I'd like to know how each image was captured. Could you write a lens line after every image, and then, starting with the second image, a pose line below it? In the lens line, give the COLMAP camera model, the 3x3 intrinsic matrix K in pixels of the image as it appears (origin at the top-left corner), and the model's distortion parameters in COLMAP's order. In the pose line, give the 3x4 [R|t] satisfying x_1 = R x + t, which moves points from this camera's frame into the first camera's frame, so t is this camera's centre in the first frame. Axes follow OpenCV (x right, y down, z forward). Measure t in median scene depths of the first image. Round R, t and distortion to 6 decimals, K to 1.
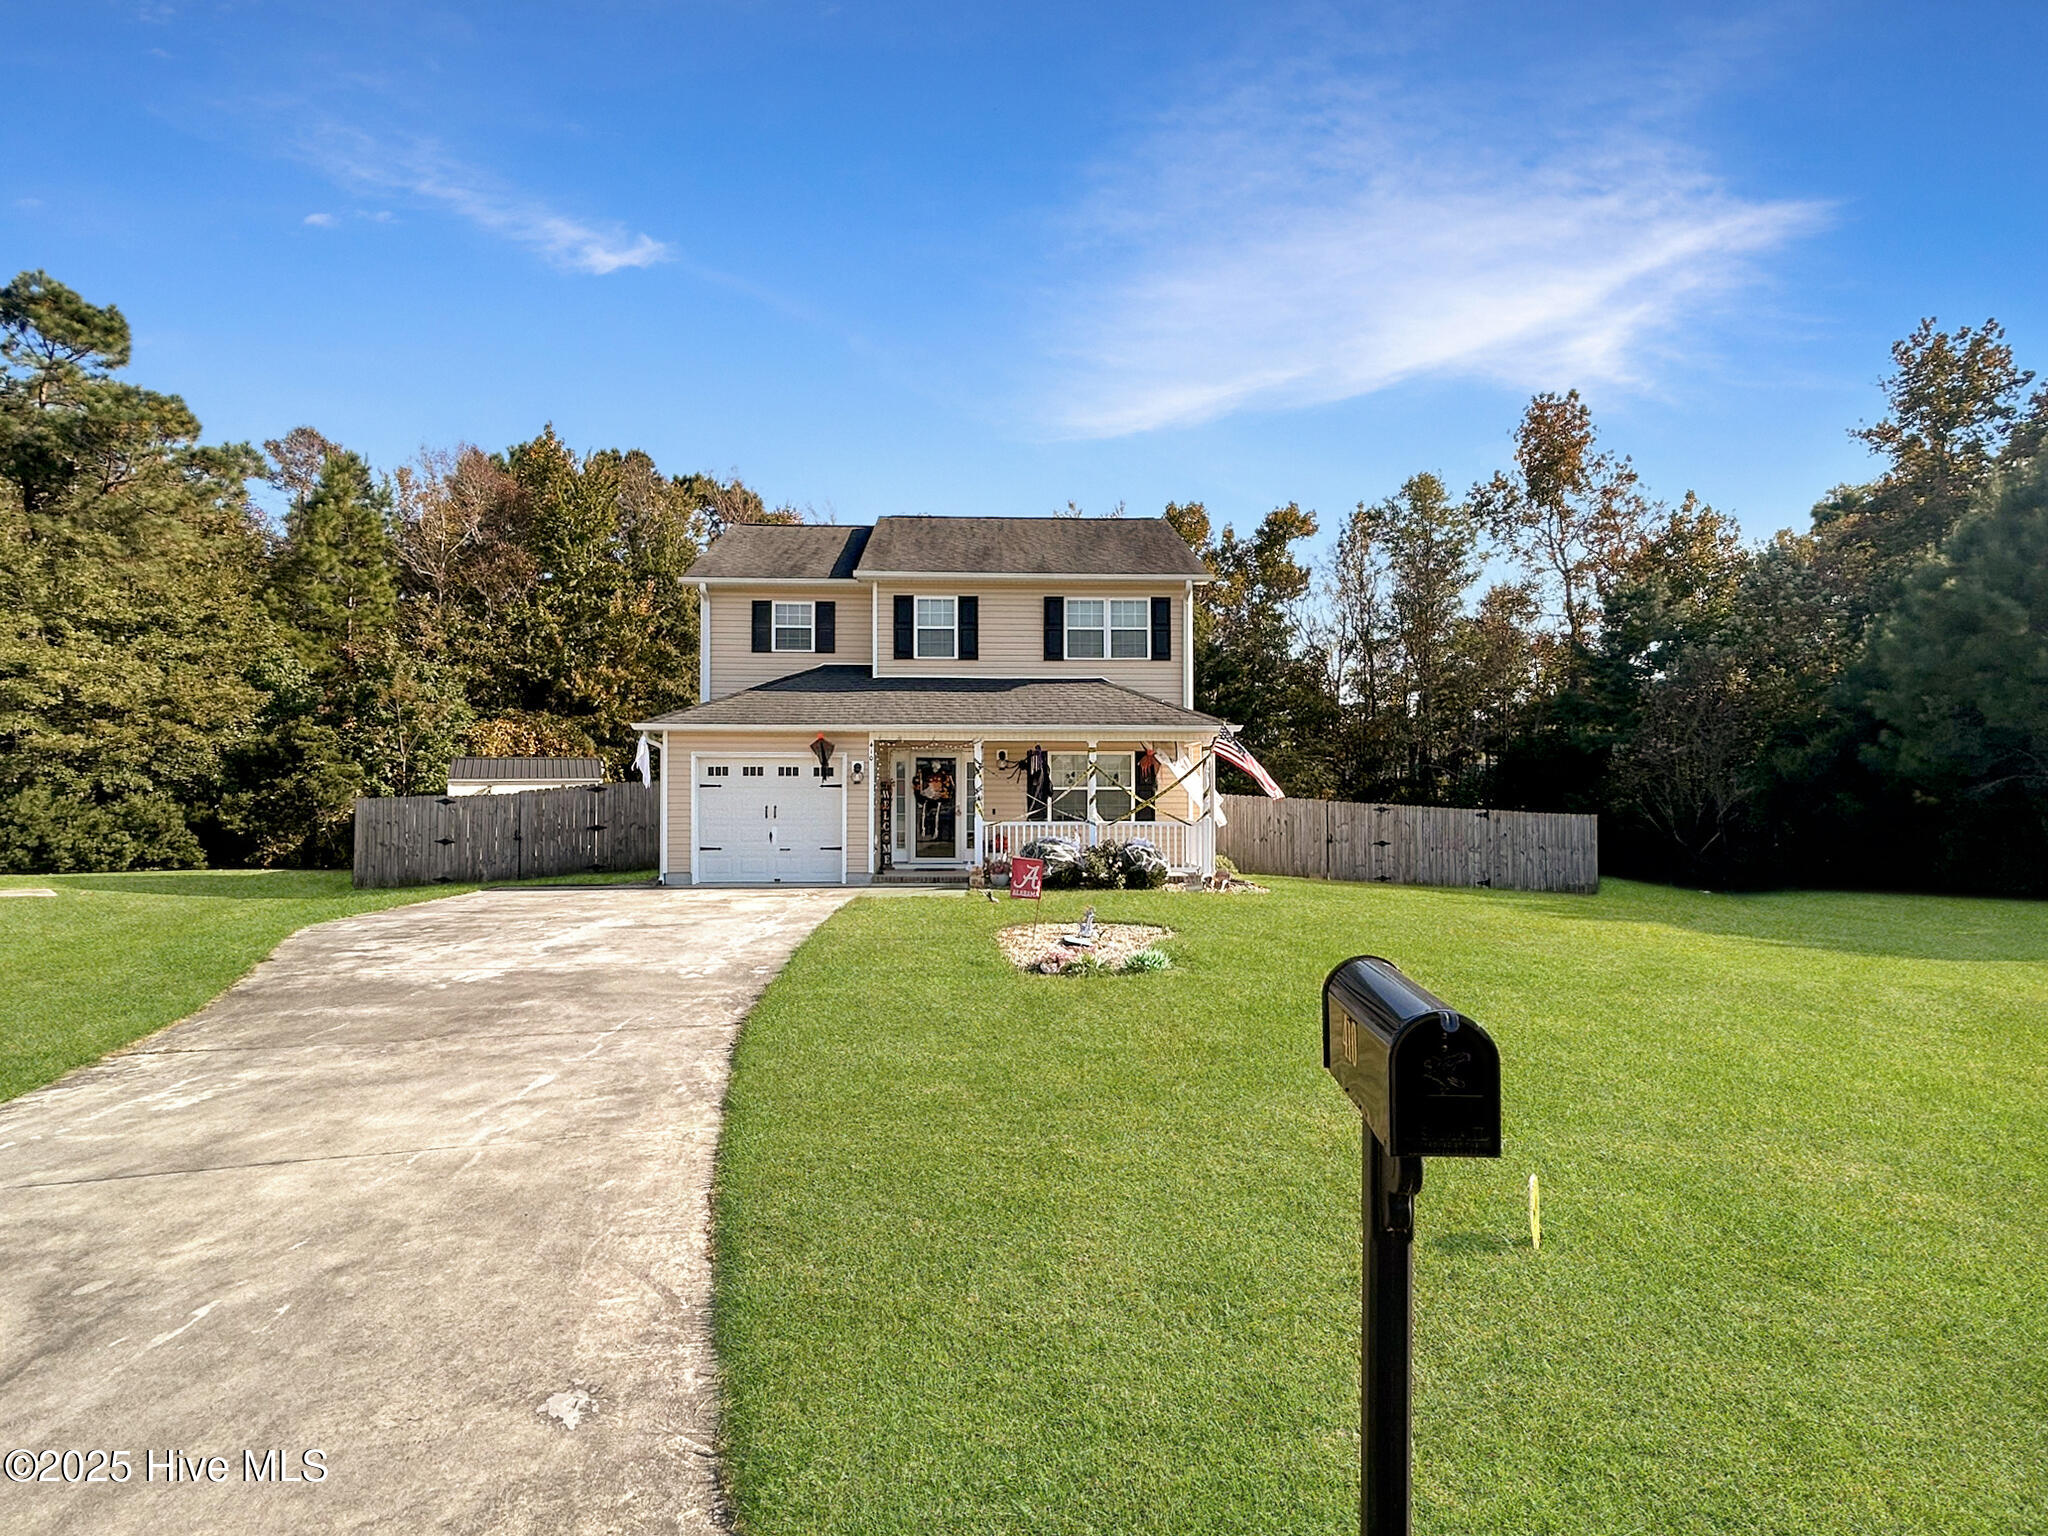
lens RADIAL K [[1027.7, 0, 1028.3], [0, 1027.7, 767.4], [0, 0, 1]] dist [0.002583, 0.000358]
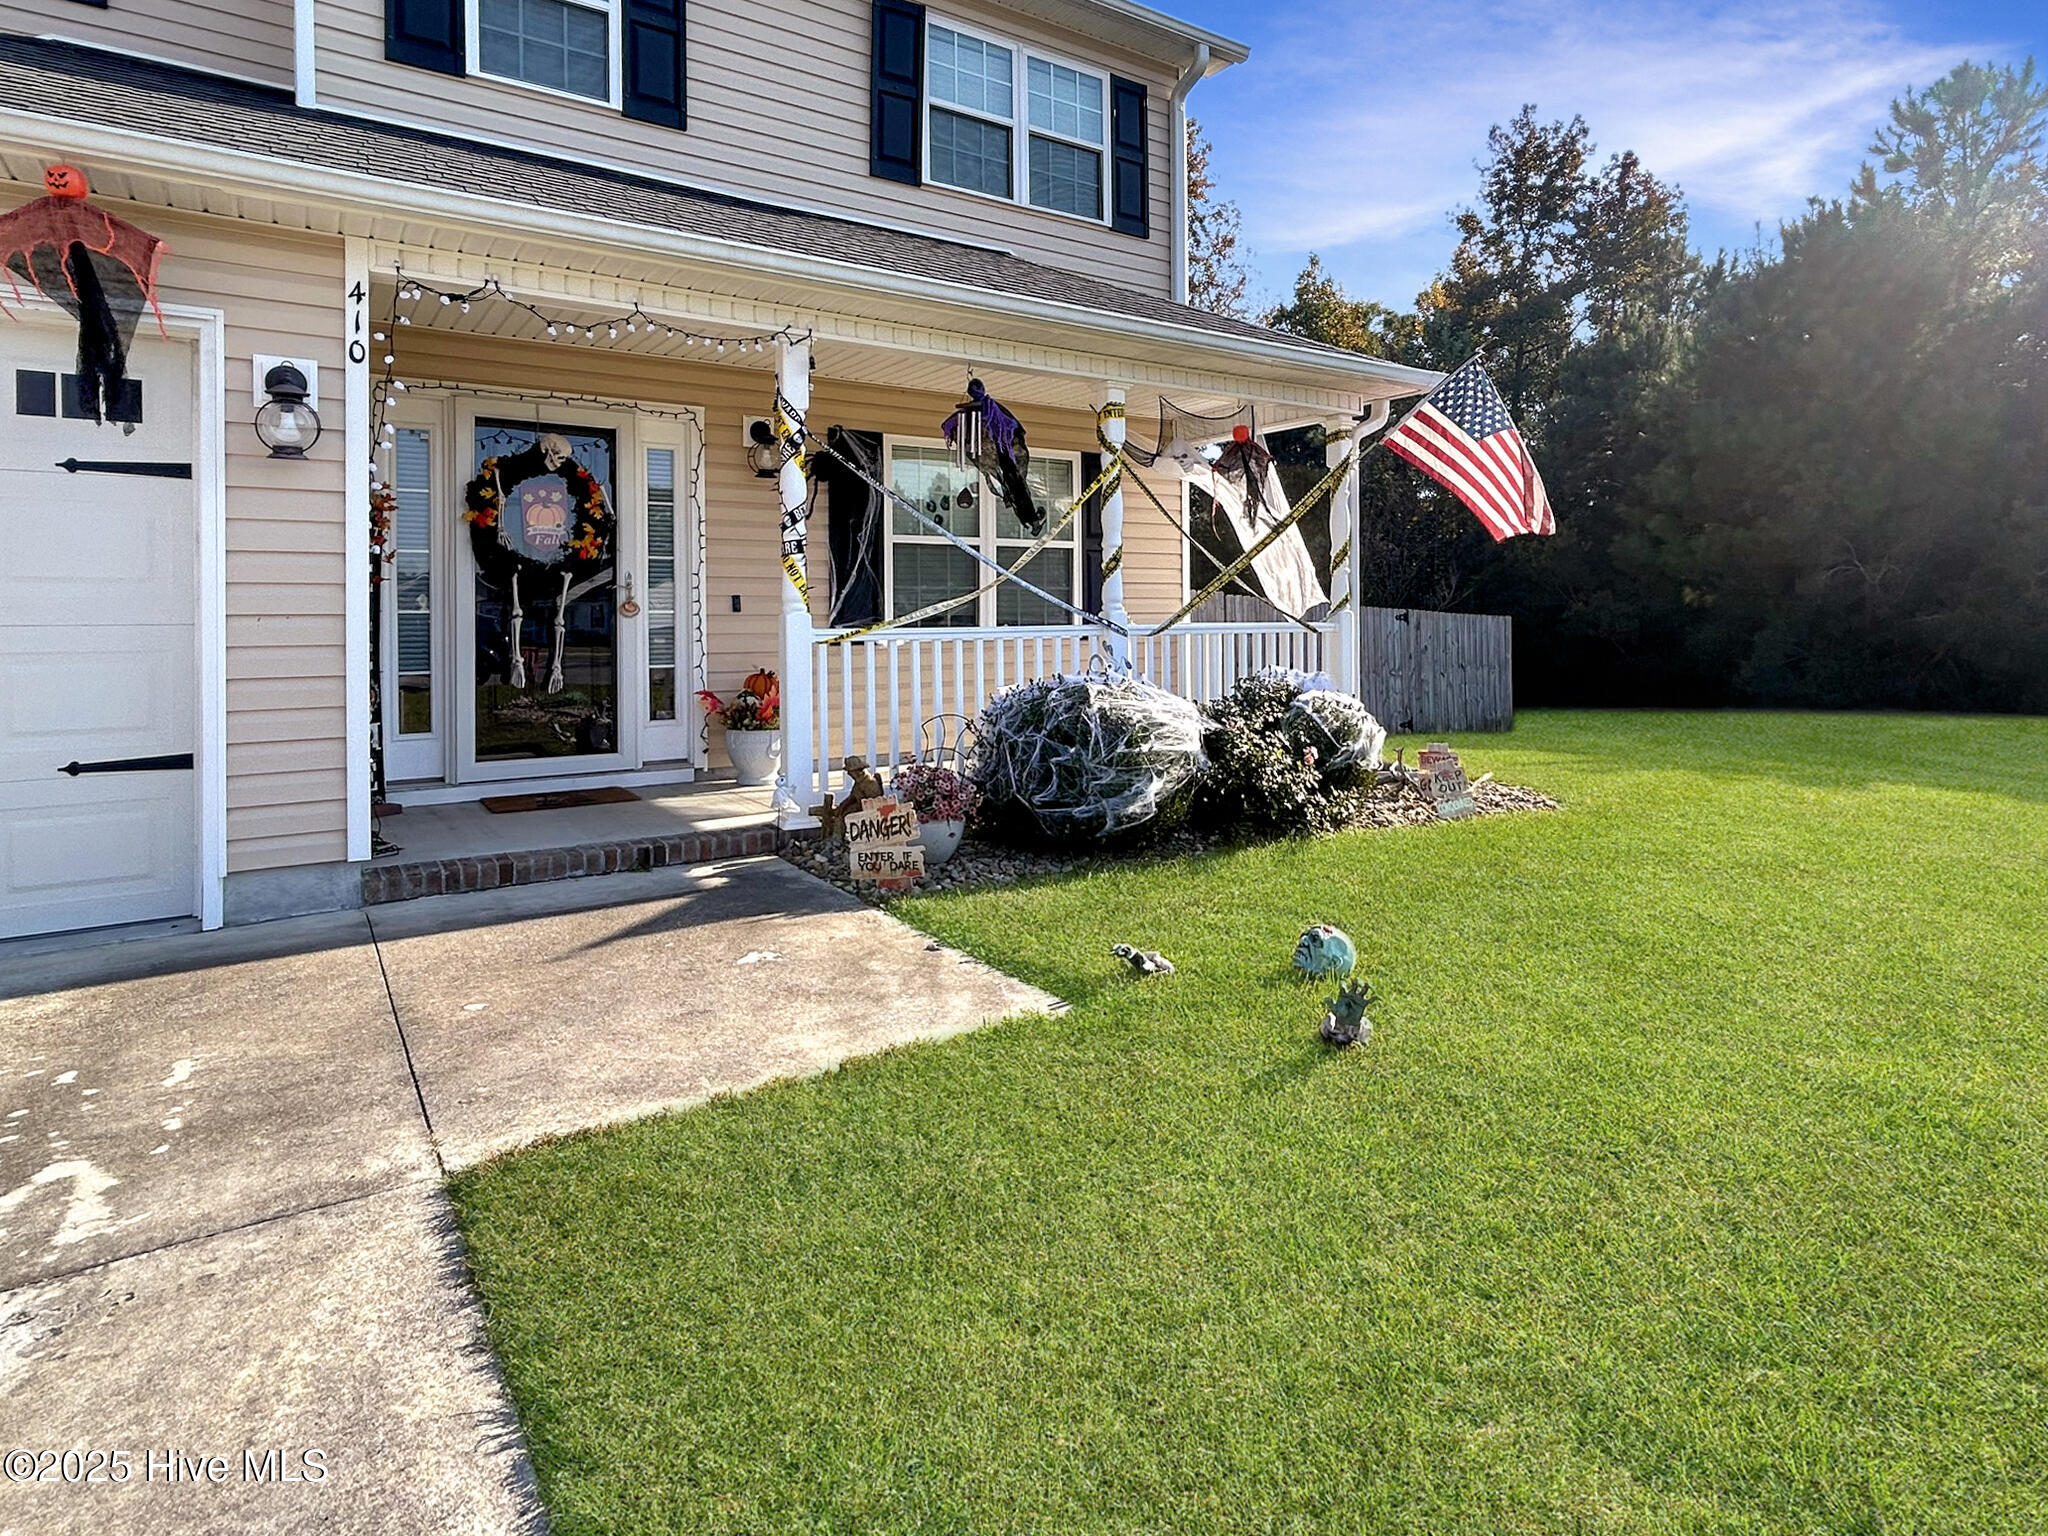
lens RADIAL K [[1118.6, 0, 1021.2], [0, 1118.6, 601.0], [0, 0, 1]] dist [-0.003316, -0.000945]
pose [[0.851512, 0.001101, 0.524335, -0.141104], [-0.006777, 0.999937, 0.008906, 0.038069], [-0.524292, -0.011137, 0.851466, 0.641490]]
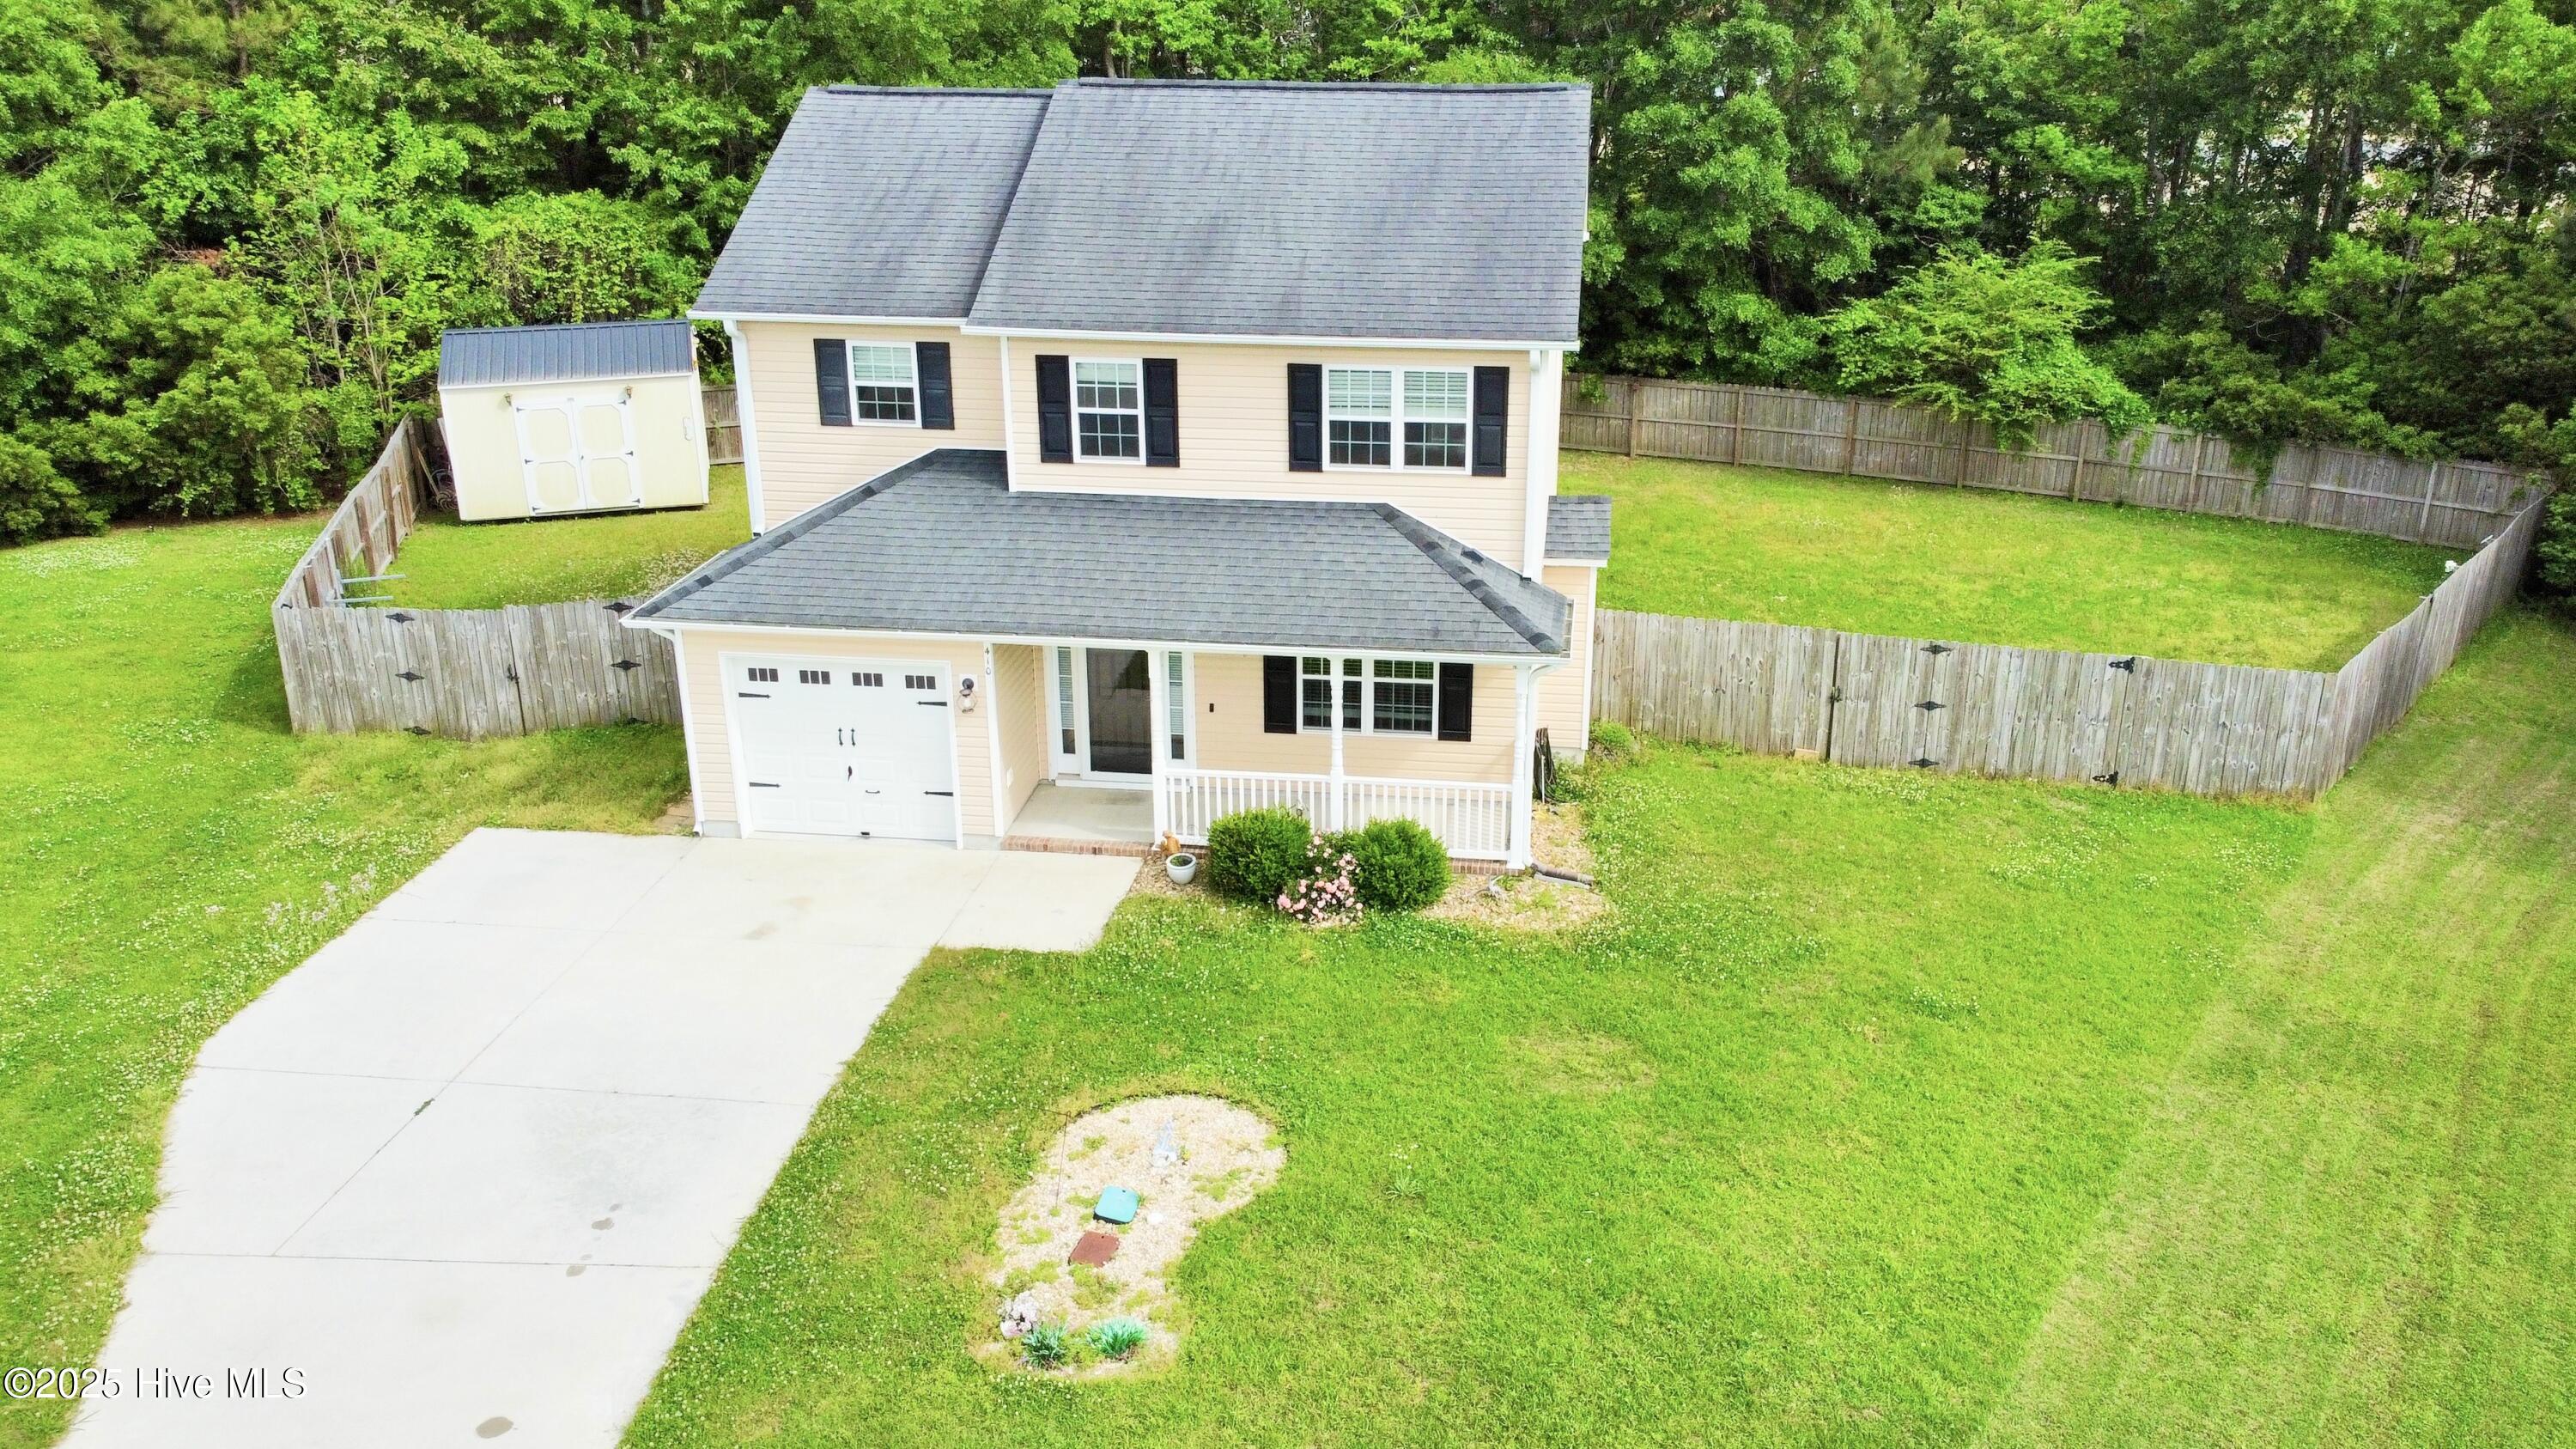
lens RADIAL K [[2097.6, 0, 1381.2], [0, 2097.6, 767.0], [0, 0, 1]] dist [0.002043, -0.004410]
pose [[0.988171, 0.063219, -0.139721, 0.245035], [-0.004106, 0.921657, 0.387983, -0.411696], [0.153303, -0.382820, 0.911014, -0.152333]]
